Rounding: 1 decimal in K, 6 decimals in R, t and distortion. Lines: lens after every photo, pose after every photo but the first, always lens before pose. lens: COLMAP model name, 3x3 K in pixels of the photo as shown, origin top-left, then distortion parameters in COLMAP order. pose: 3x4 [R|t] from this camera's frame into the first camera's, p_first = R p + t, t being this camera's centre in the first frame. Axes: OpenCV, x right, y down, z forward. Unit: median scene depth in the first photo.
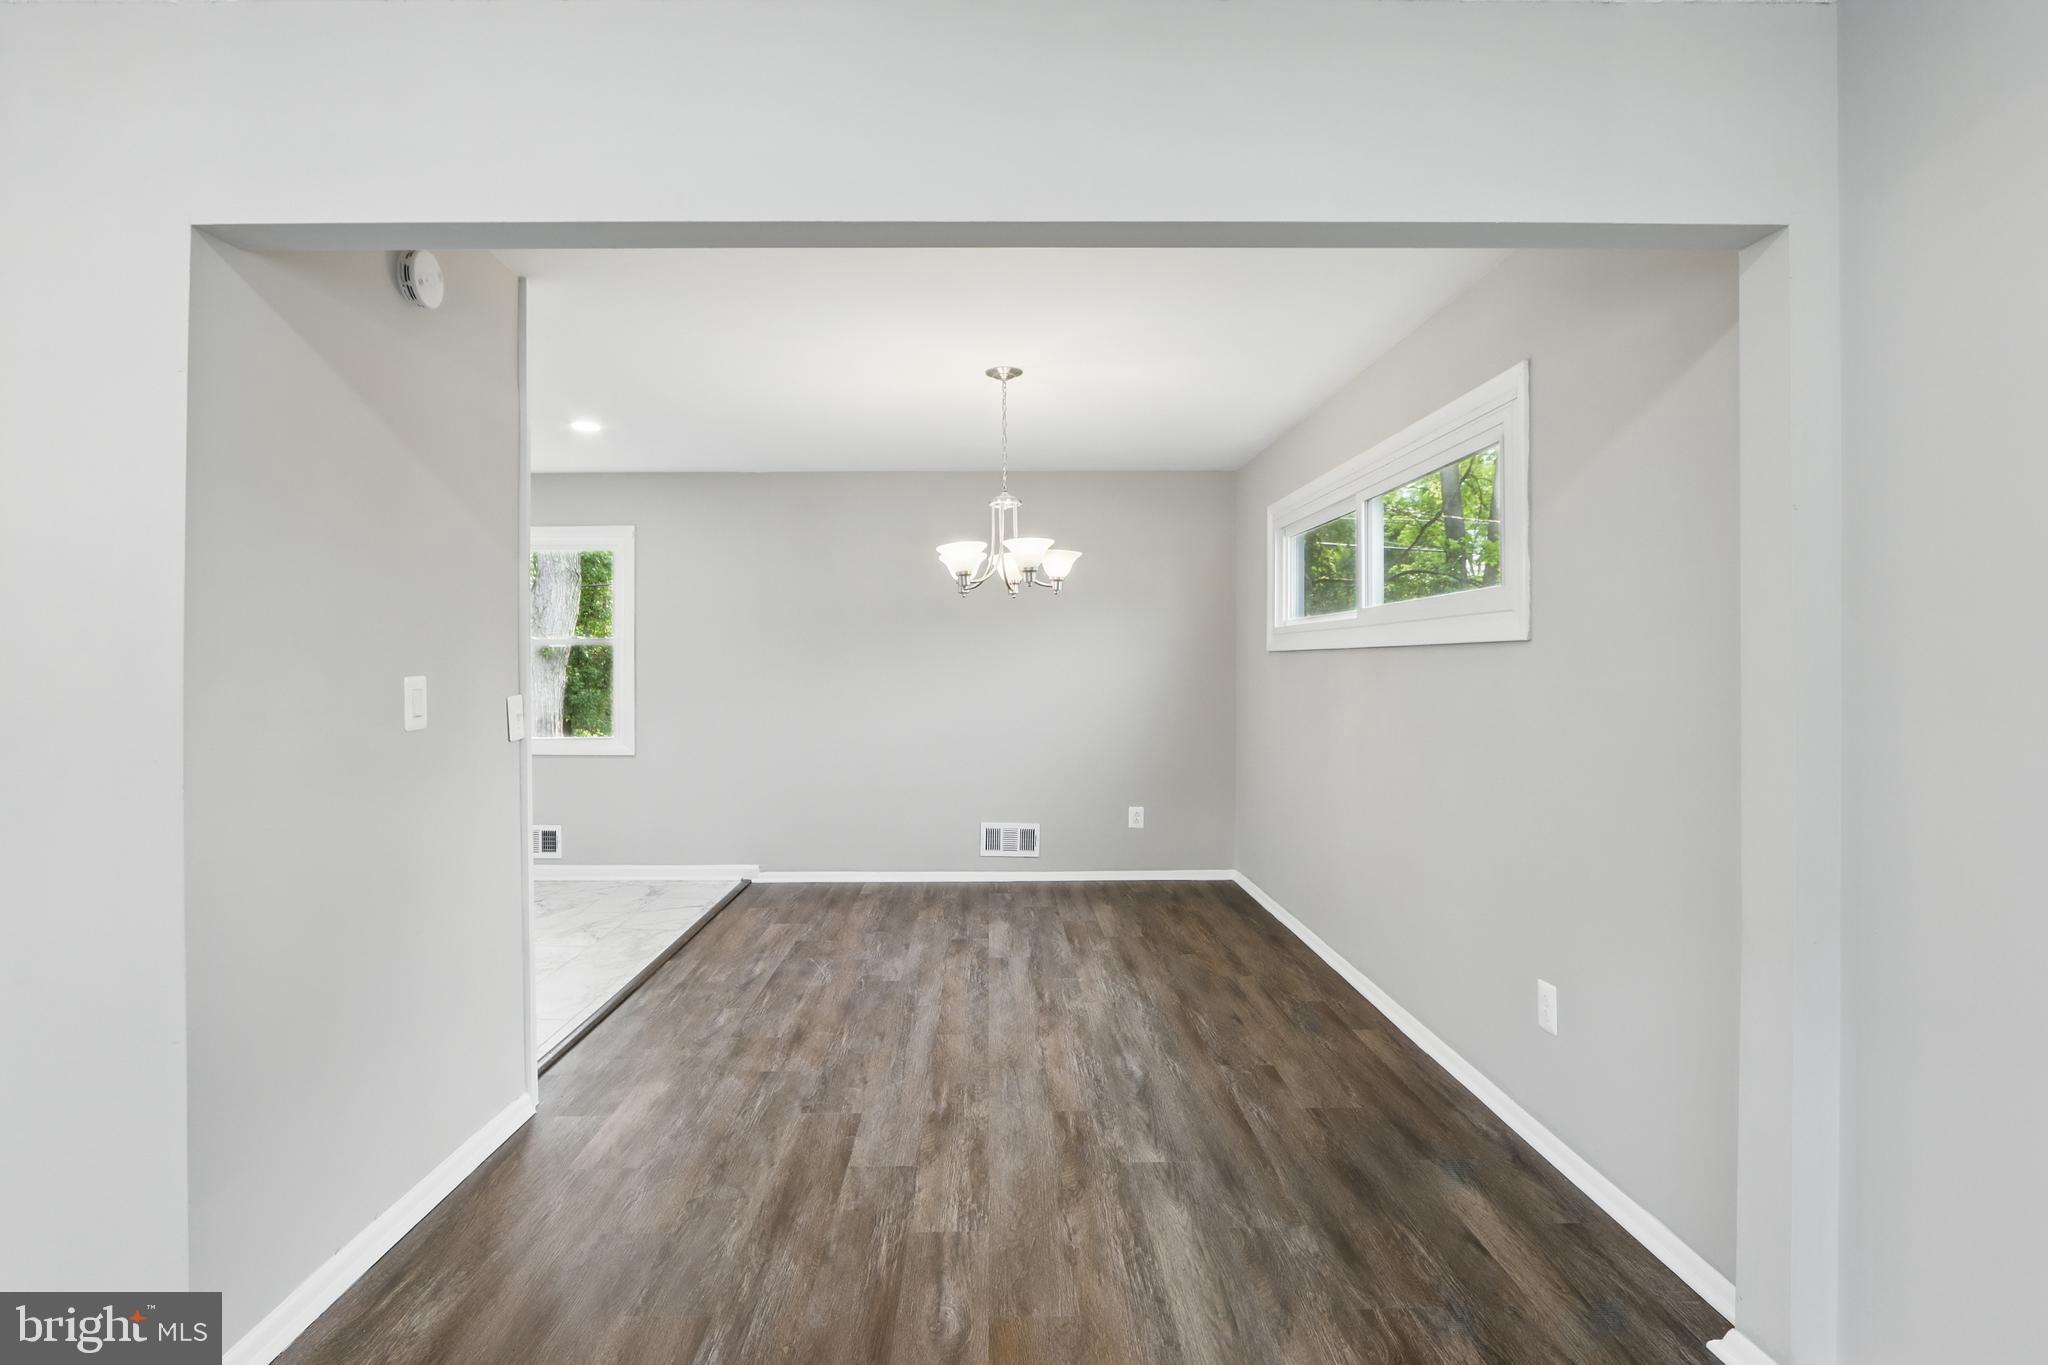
lens RADIAL K [[1000.3, 0, 1001.5], [0, 1000.3, 666.8], [0, 0, 1]] dist [-0.025303, 0.004409]
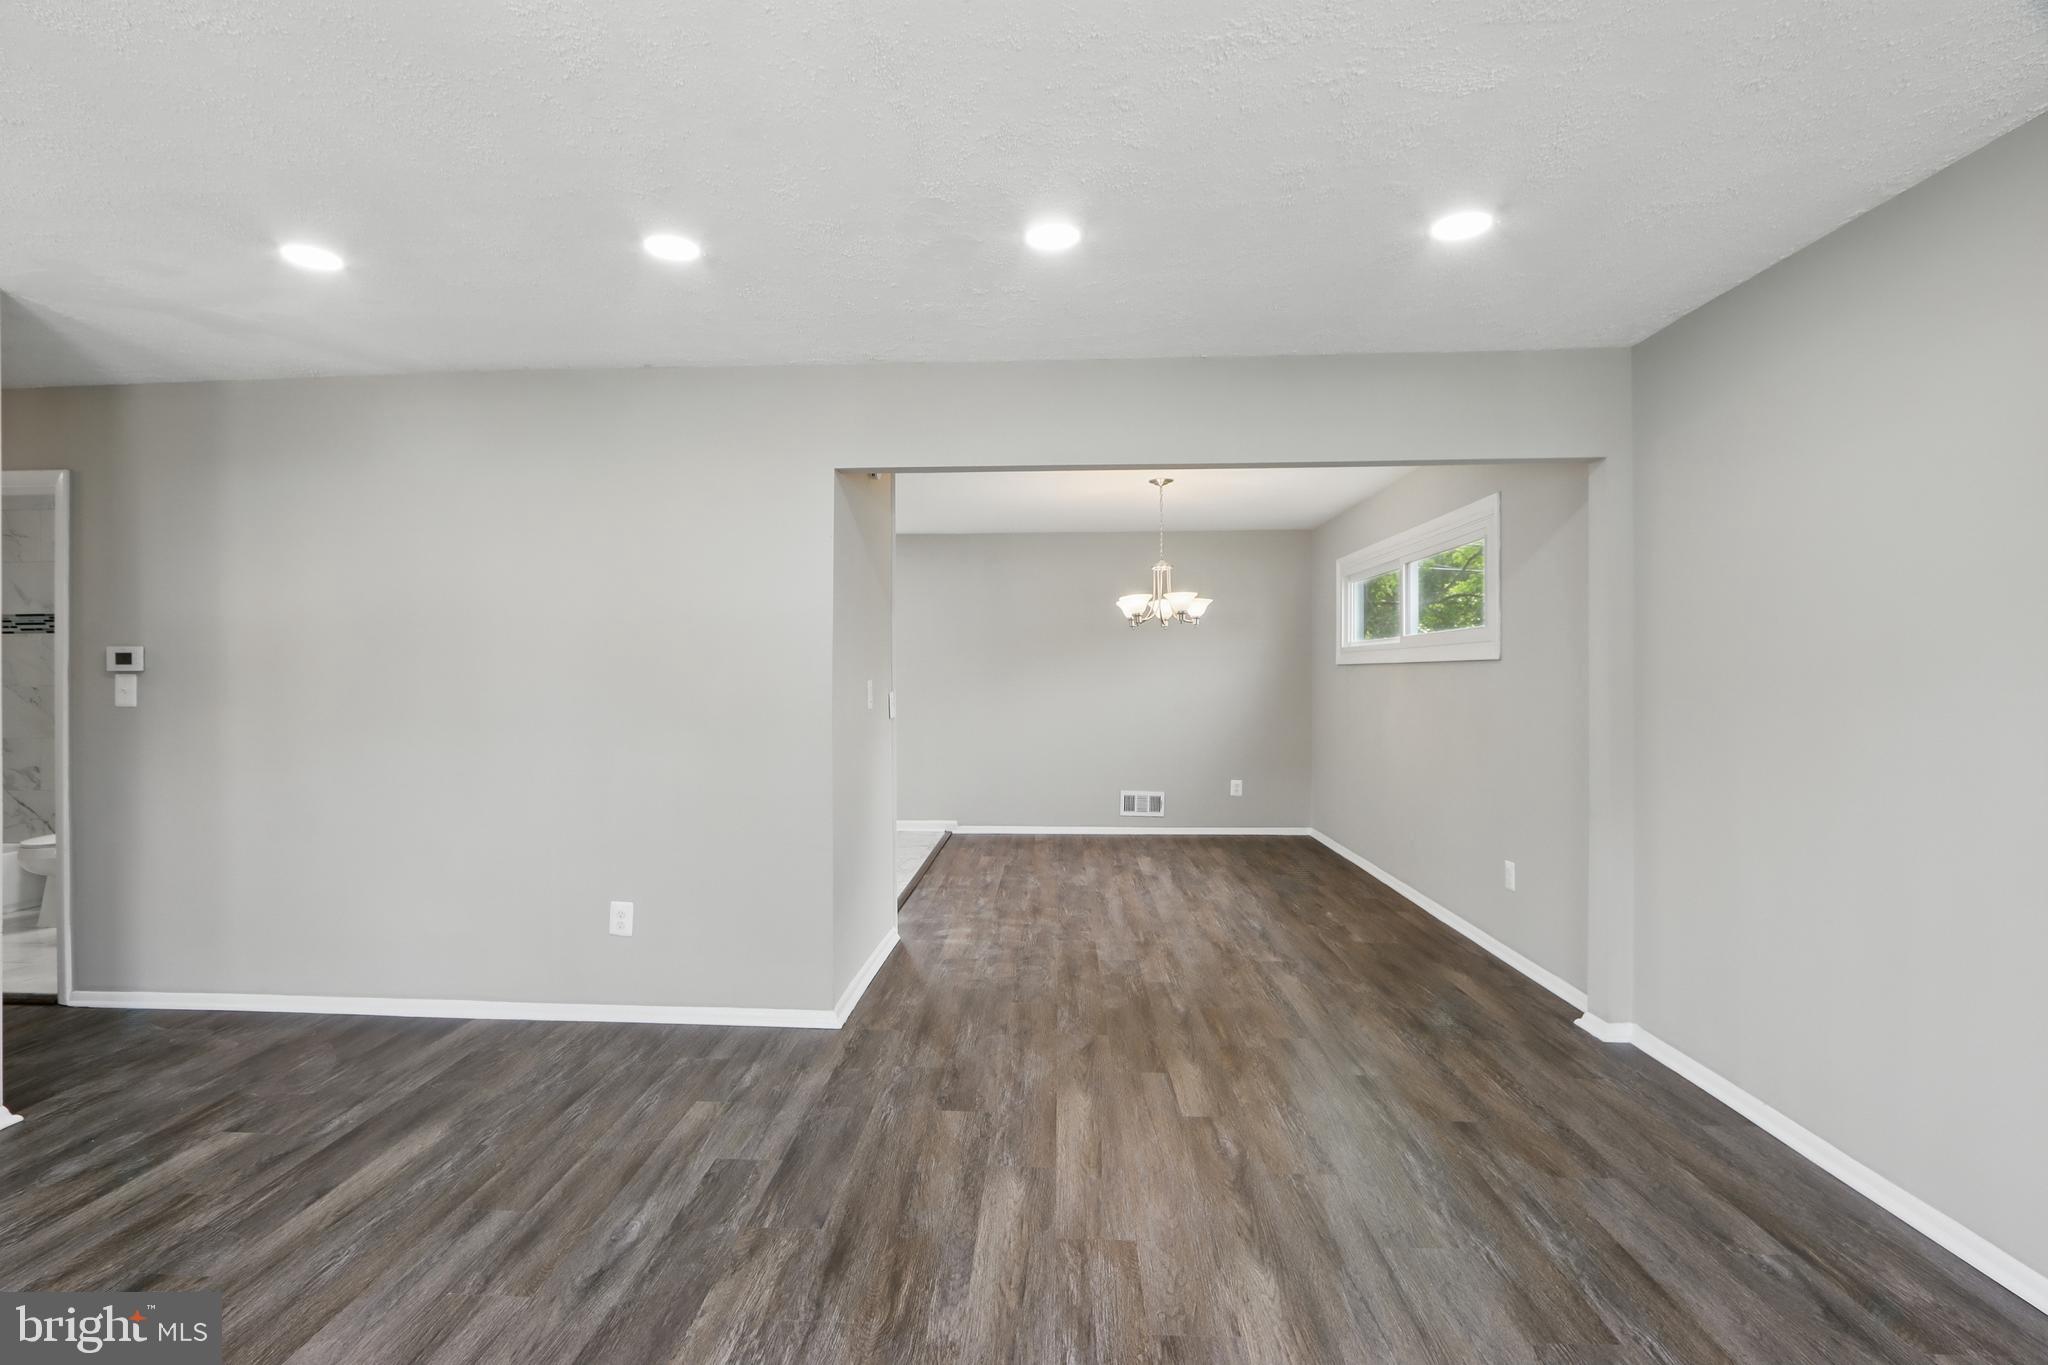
lens RADIAL K [[944.4, 0, 1003.0], [0, 944.4, 672.4], [0, 0, 1]] dist [-0.025205, 0.005921]
pose [[0.997237, 0.000285, -0.074280, -0.147292], [-0.000595, 0.999991, -0.004162, 0.001399], [0.074278, 0.004194, 0.997229, -0.501182]]
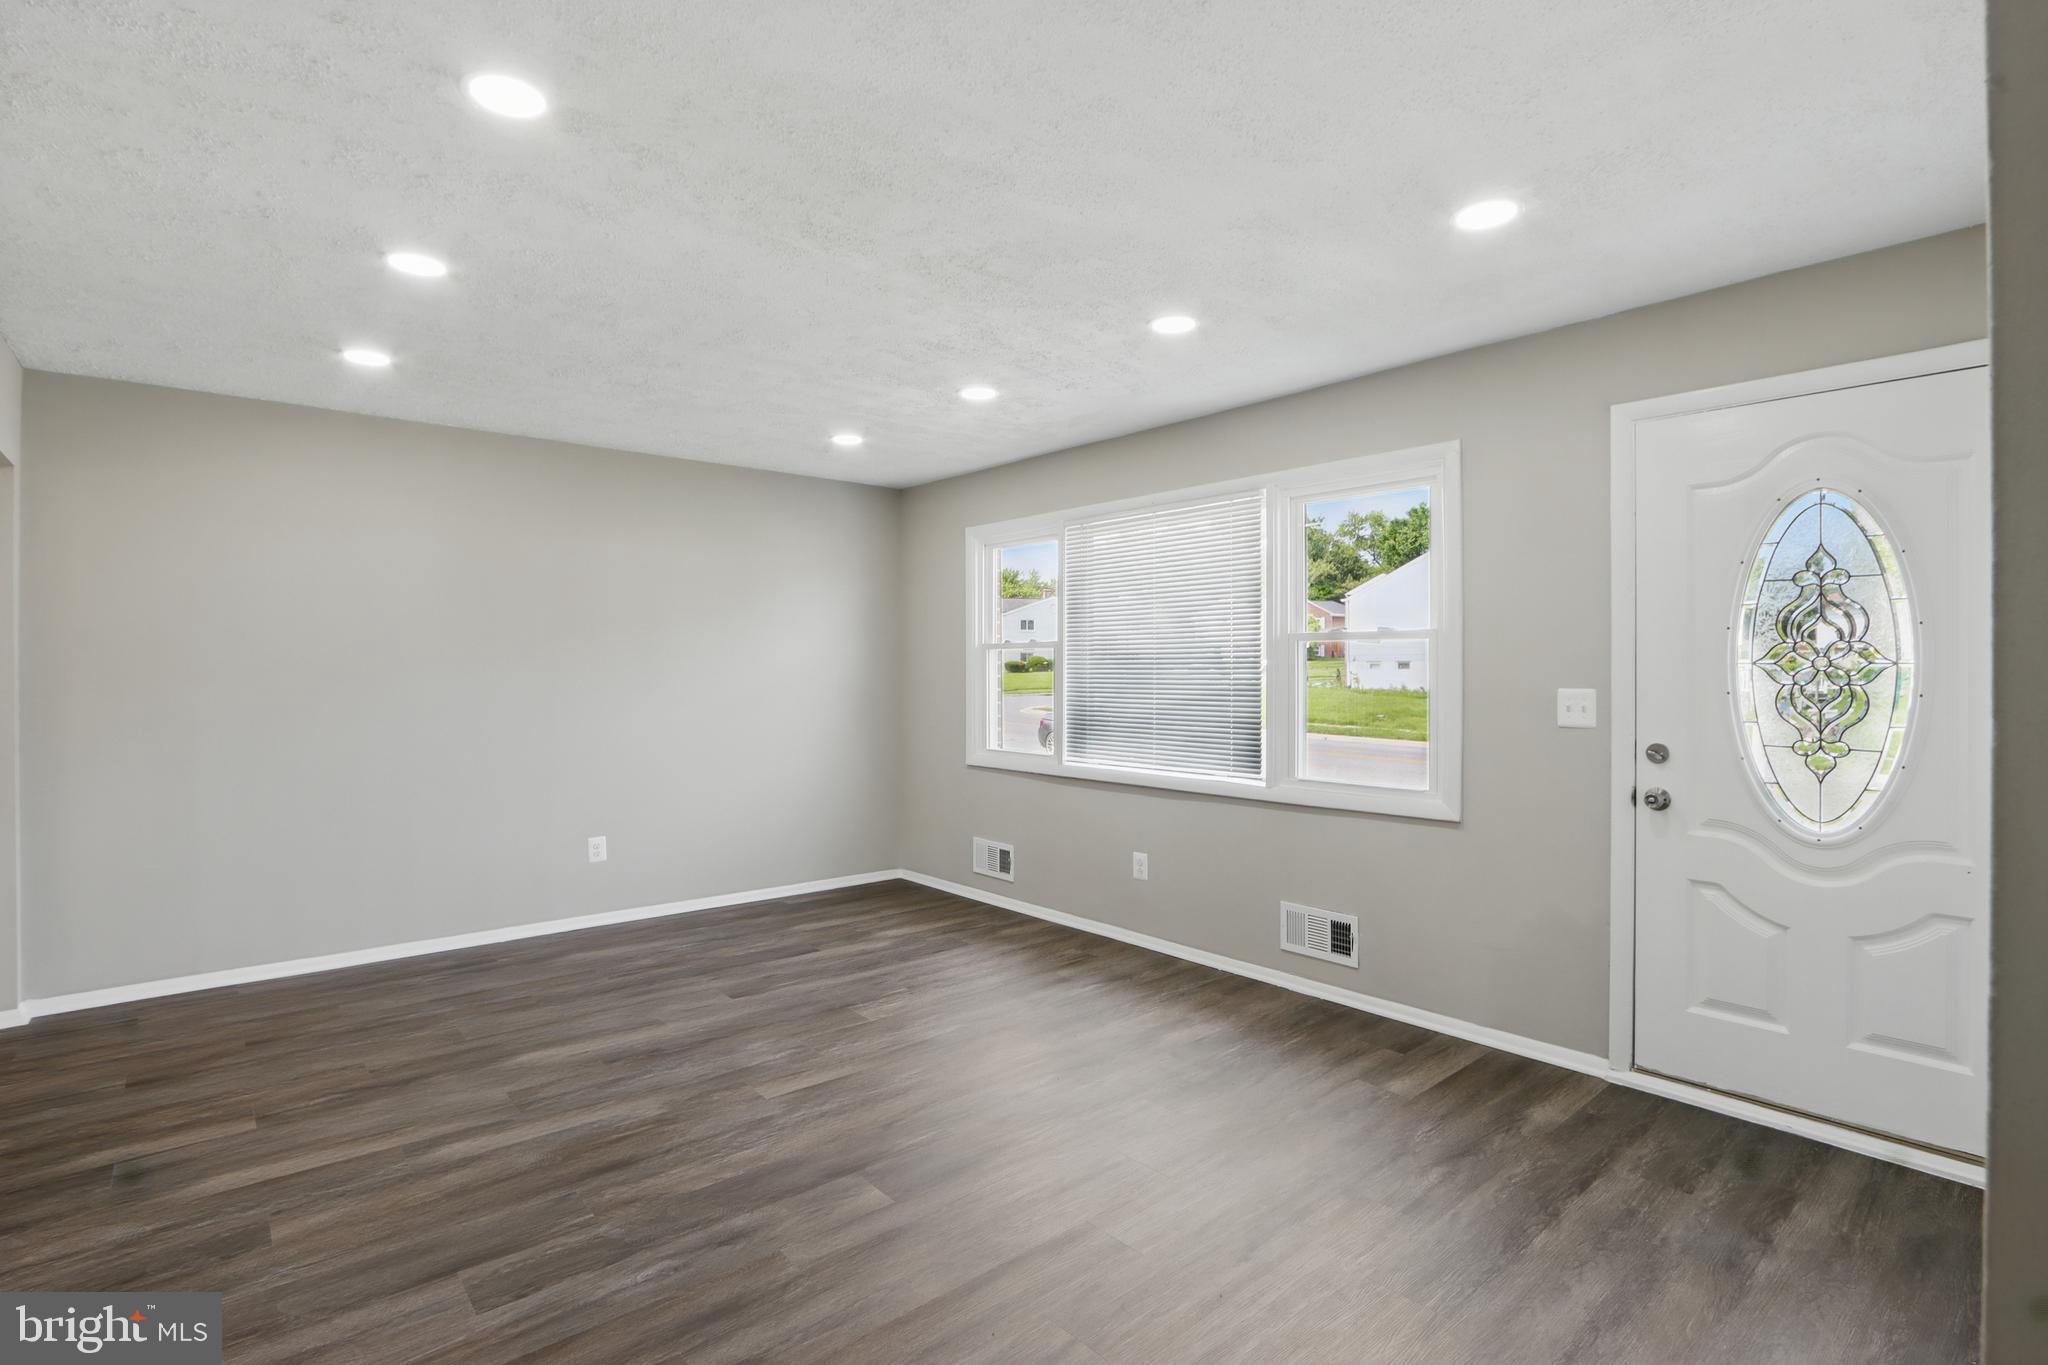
lens RADIAL K [[1000.3, 0, 1008.8], [0, 1000.3, 668.3], [0, 0, 1]] dist [-0.025303, 0.004409]
pose [[-0.636575, 0.002628, 0.771210, -1.065307], [0.005079, 0.999987, 0.000785, -0.002179], [-0.771198, 0.004416, -0.636580, 0.331533]]
